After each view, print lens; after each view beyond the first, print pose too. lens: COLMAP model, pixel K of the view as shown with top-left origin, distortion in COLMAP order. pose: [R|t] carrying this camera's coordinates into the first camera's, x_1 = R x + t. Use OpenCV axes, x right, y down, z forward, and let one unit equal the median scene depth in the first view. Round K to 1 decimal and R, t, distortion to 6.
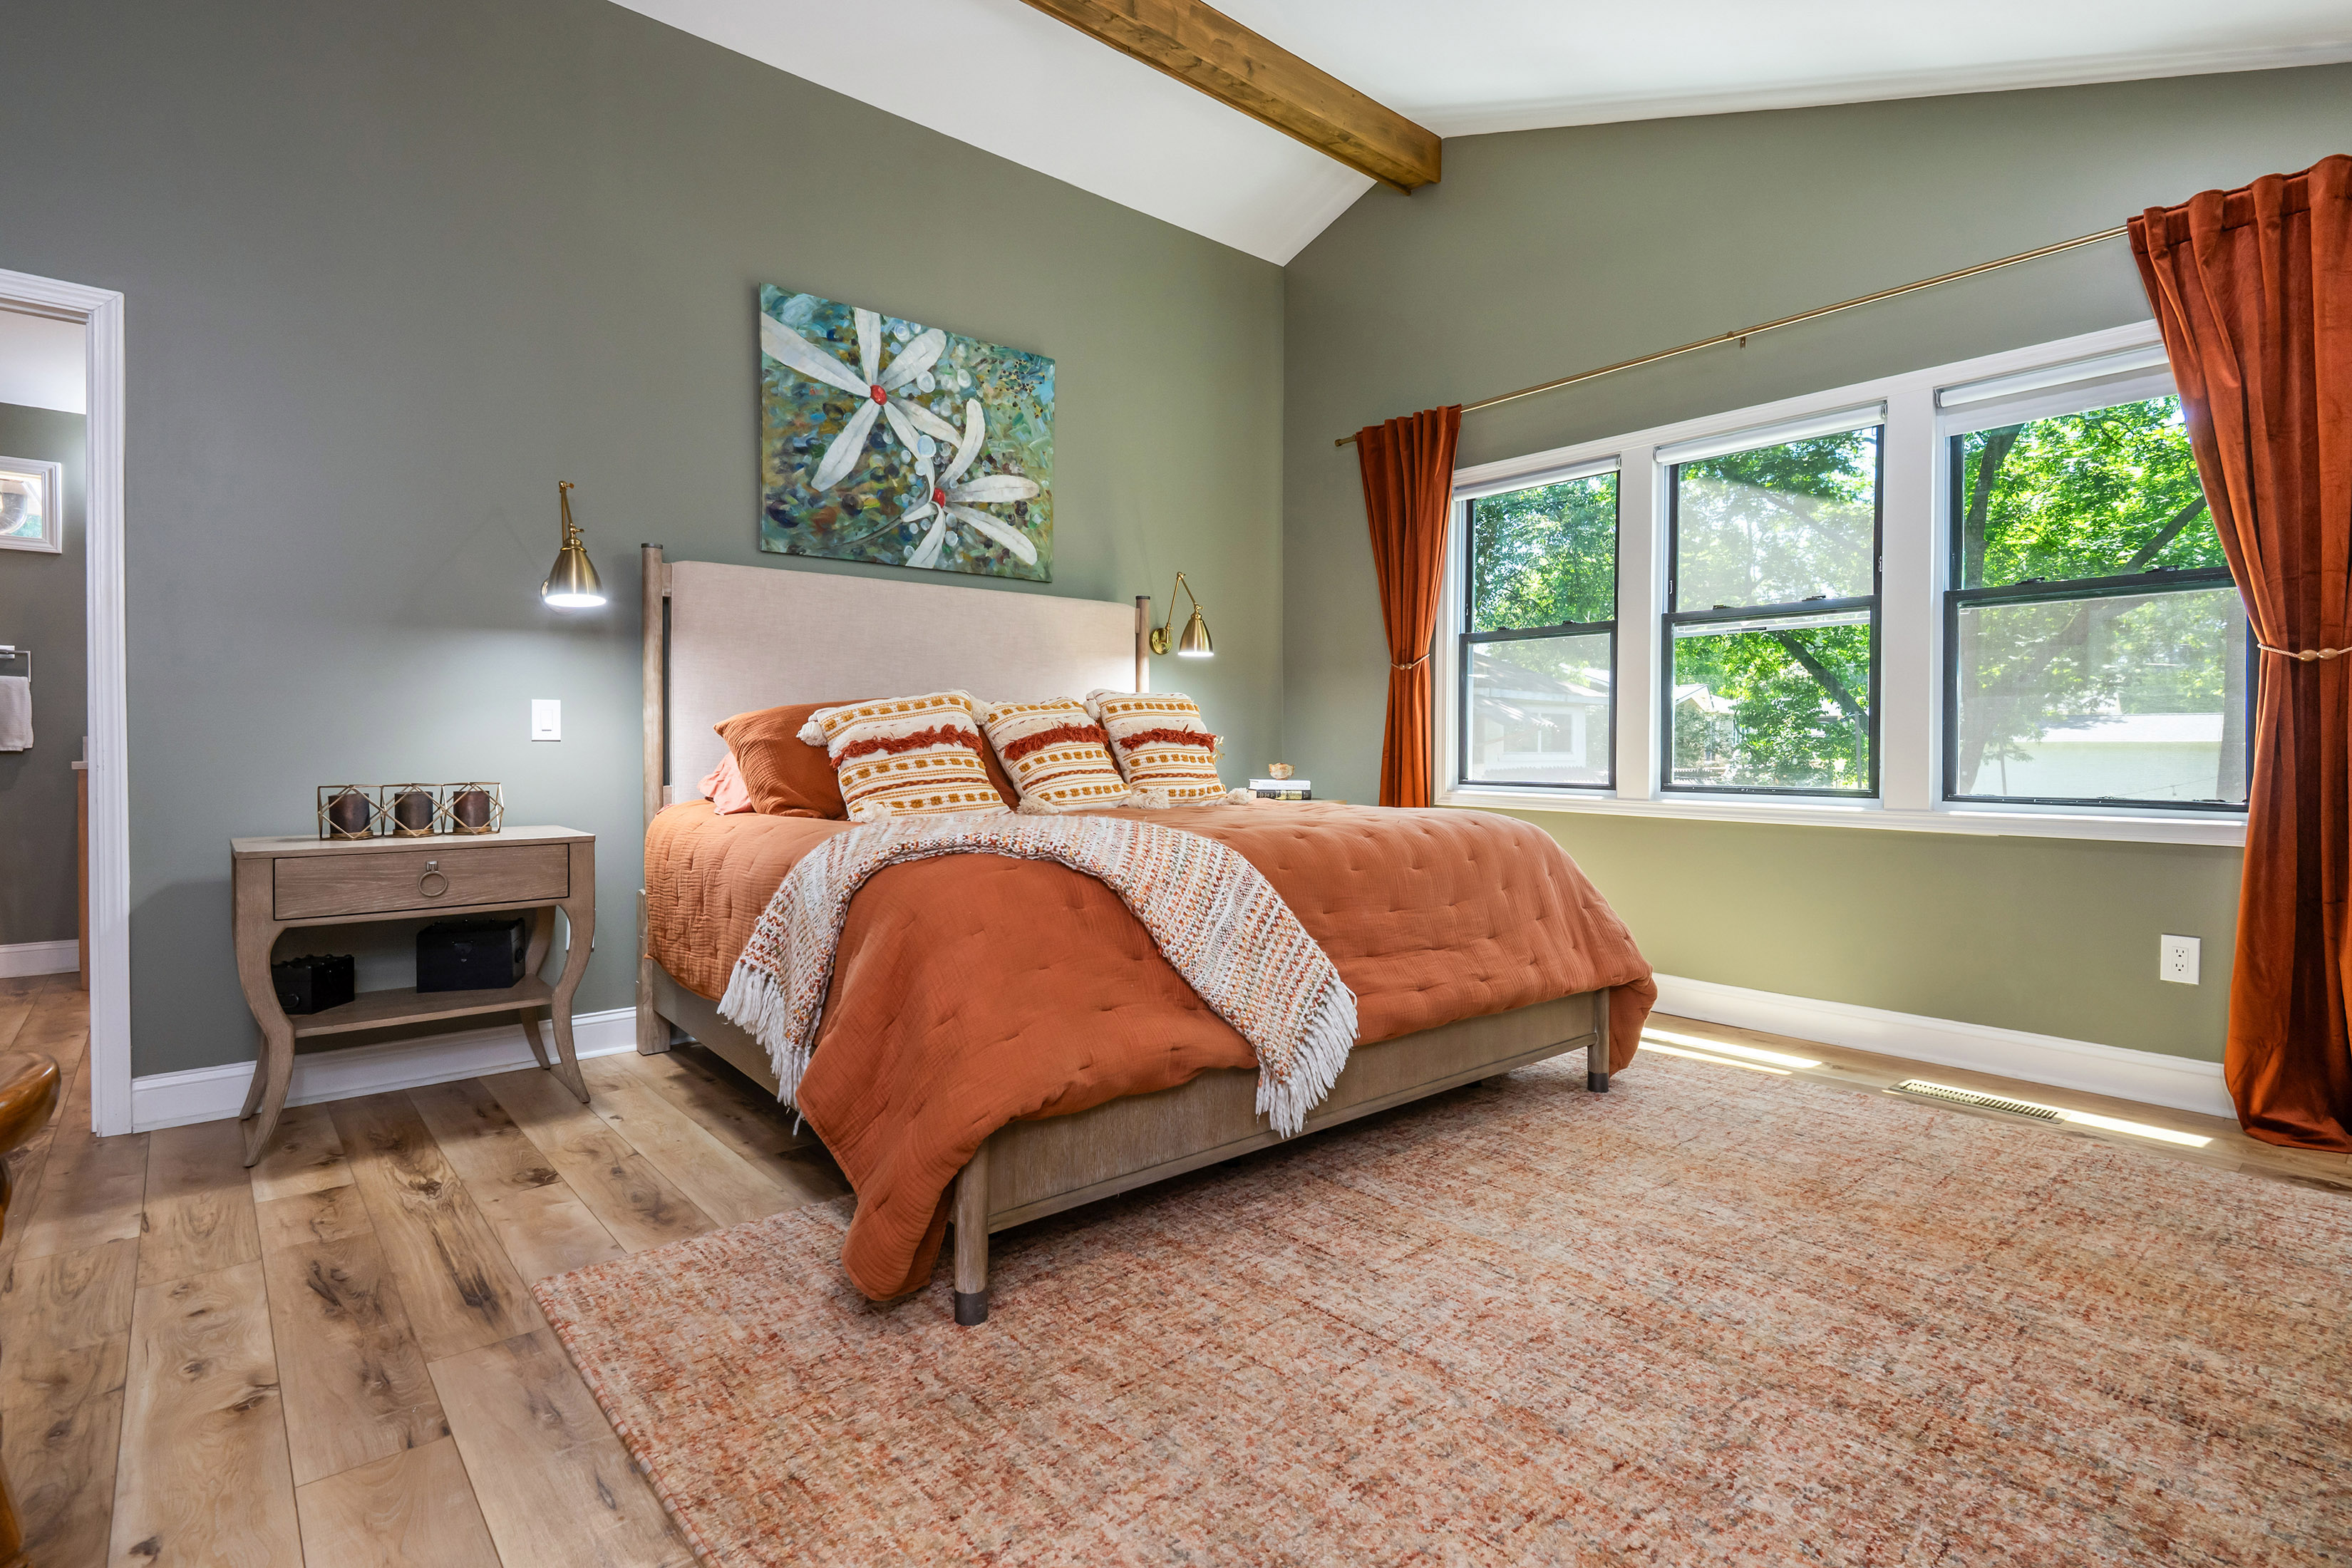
lens RADIAL K [[1126.3, 0, 1168.1], [0, 1126.3, 764.0], [0, 0, 1]] dist [0.010443, -0.000831]
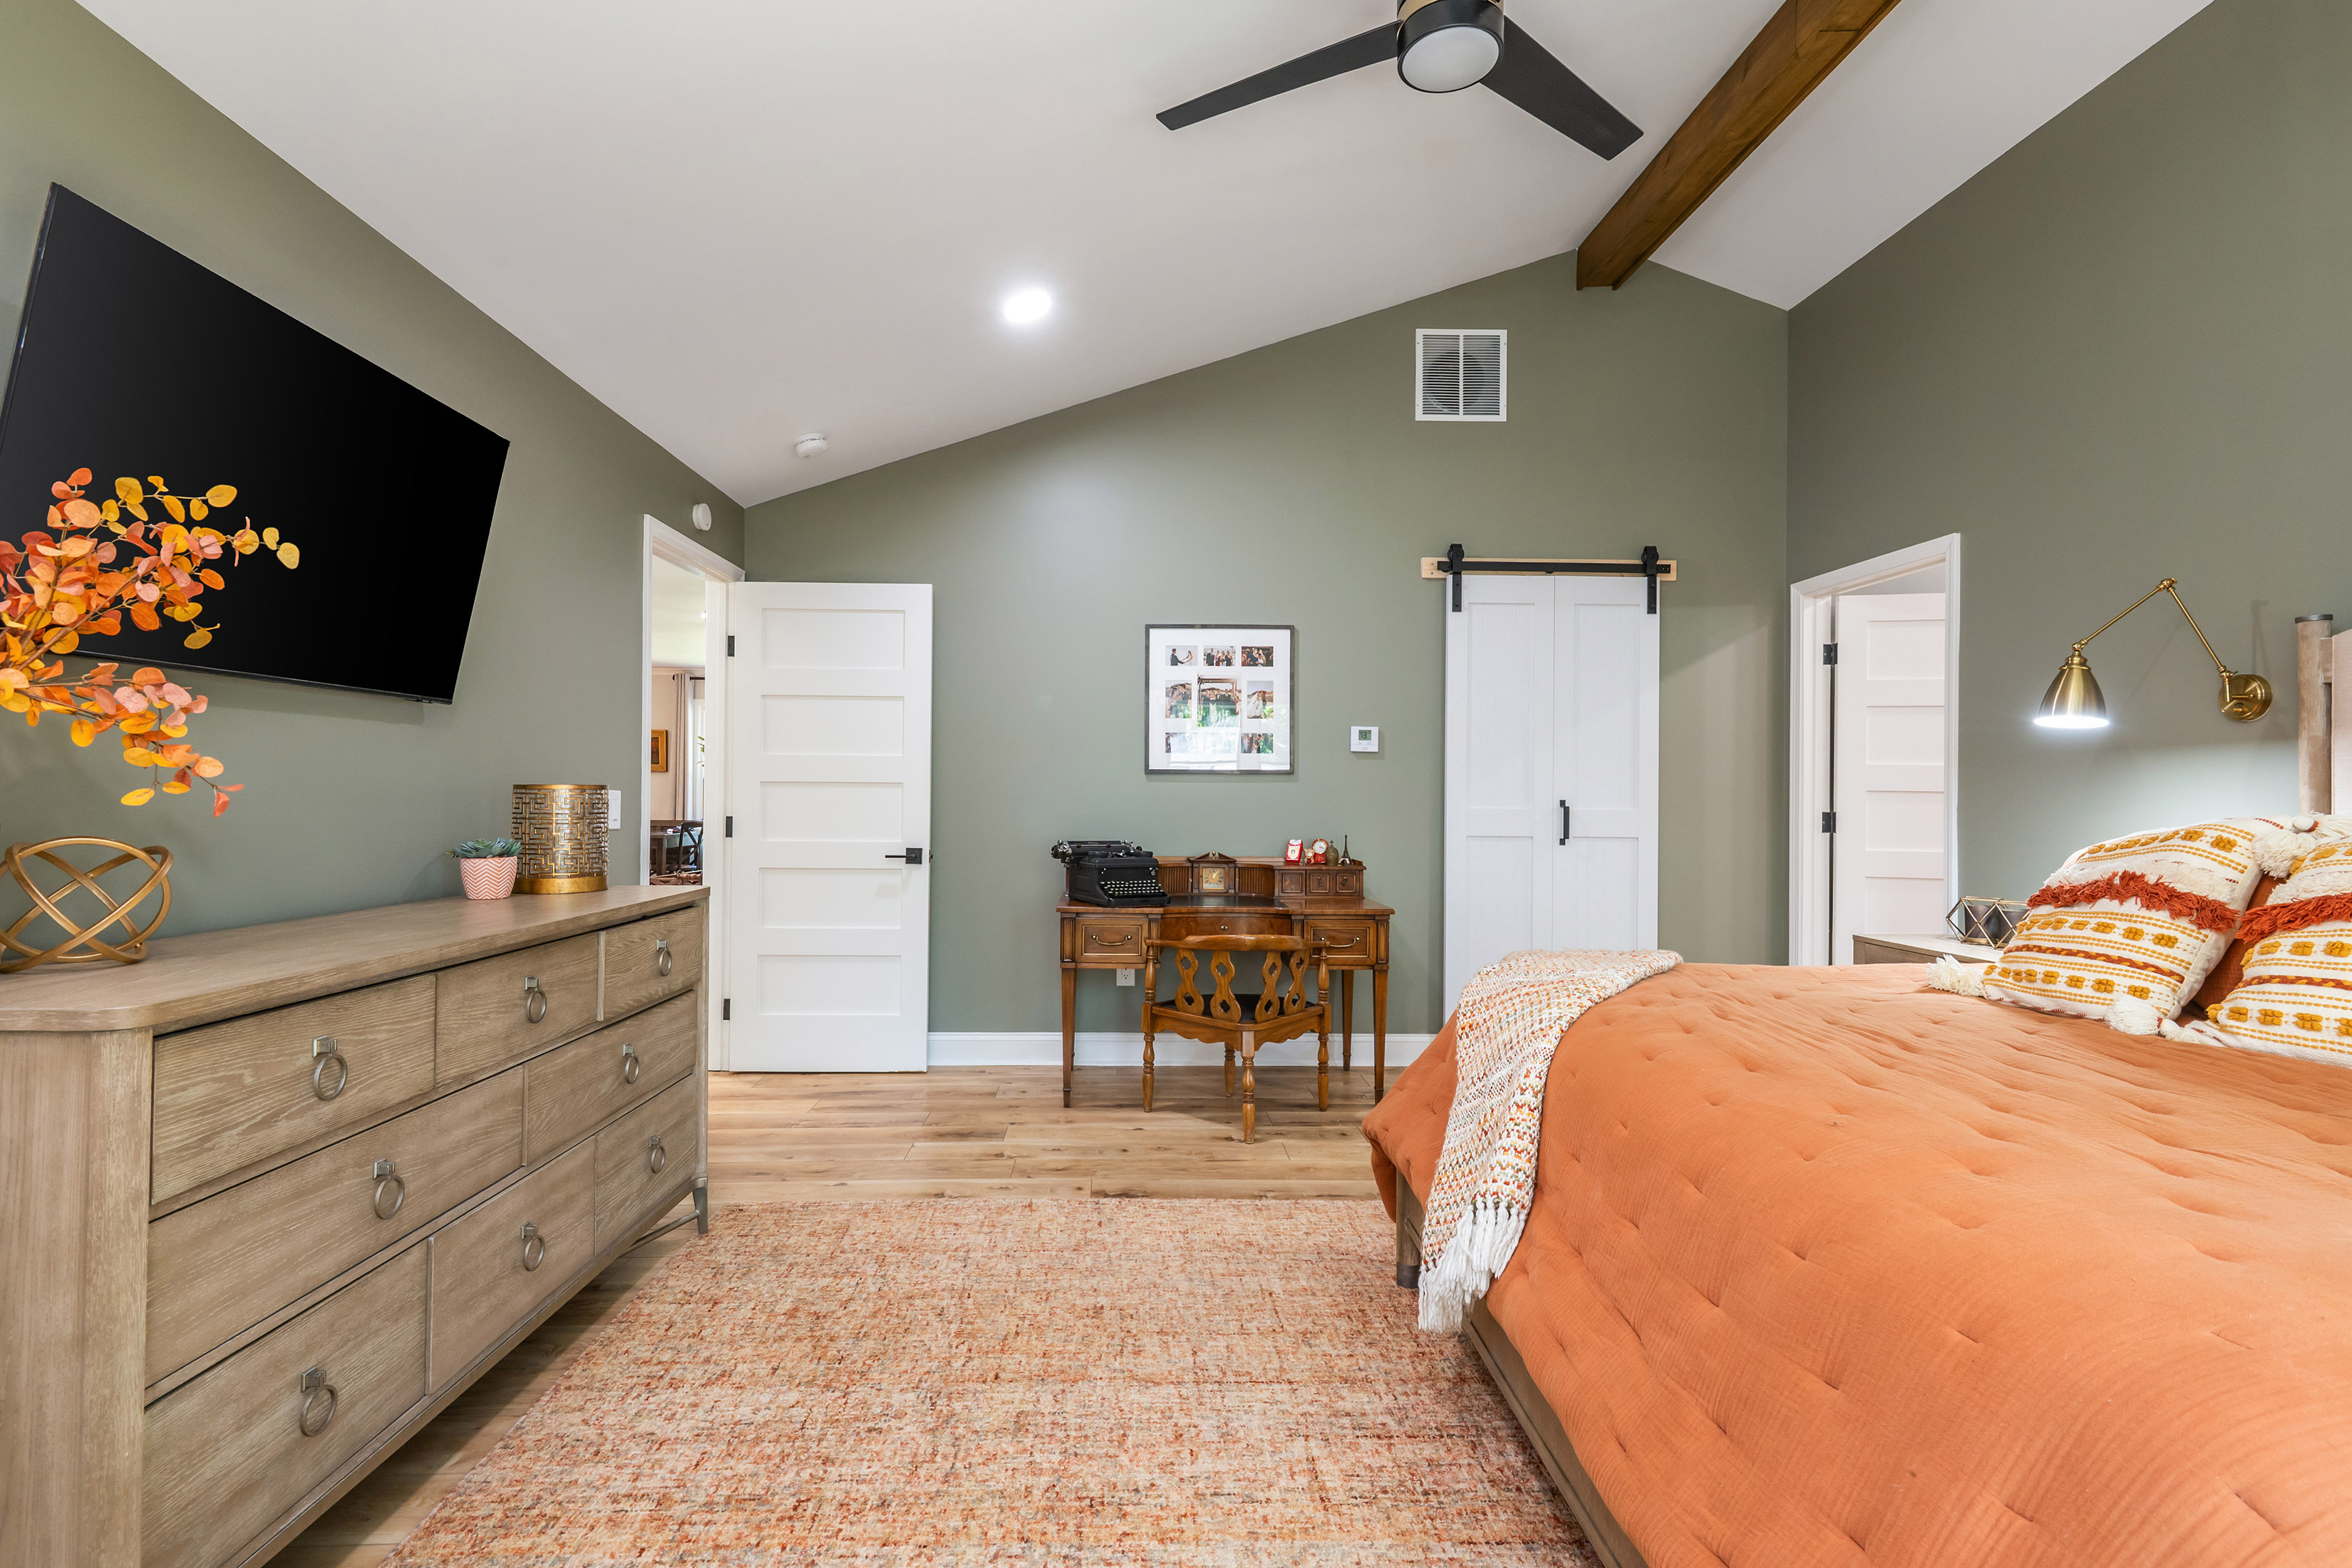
lens RADIAL K [[1126.3, 0, 1169.5], [0, 1126.3, 787.7], [0, 0, 1]] dist [0.010443, -0.000831]
pose [[-0.624322, -0.014245, -0.781037, 1.197693], [-0.025078, 0.999684, 0.001814, -0.127371], [0.780764, 0.020719, -0.624482, 1.759569]]
